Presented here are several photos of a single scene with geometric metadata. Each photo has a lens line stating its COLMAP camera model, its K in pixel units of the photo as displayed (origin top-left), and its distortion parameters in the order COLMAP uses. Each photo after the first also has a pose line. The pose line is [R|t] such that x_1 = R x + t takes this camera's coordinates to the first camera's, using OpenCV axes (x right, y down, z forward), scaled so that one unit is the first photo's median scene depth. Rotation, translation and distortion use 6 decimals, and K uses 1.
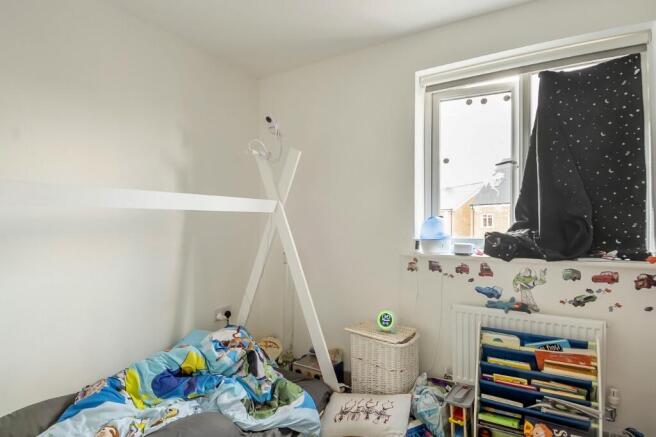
lens RADIAL K [[373.1, 0, 336.5], [0, 373.1, 210.6], [0, 0, 1]] dist [0.039296, -0.061755]
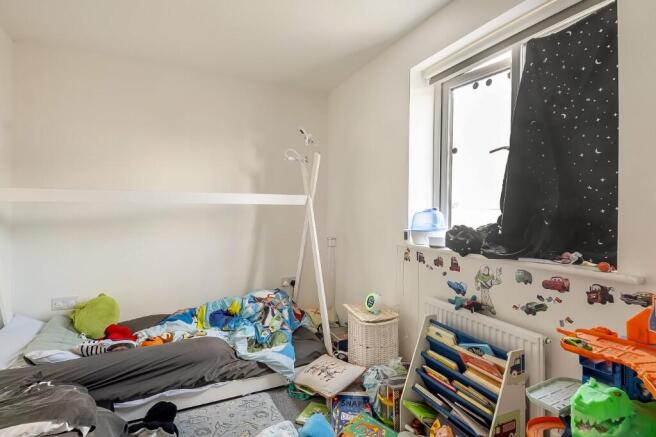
lens RADIAL K [[372.0, 0, 330.0], [0, 372.0, 203.1], [0, 0, 1]] dist [0.059028, -0.047151]
pose [[0.811172, -0.004238, -0.584792, 0.762502], [0.007504, 0.999967, 0.003163, -0.005181], [0.584759, -0.006954, 0.811177, 0.034556]]
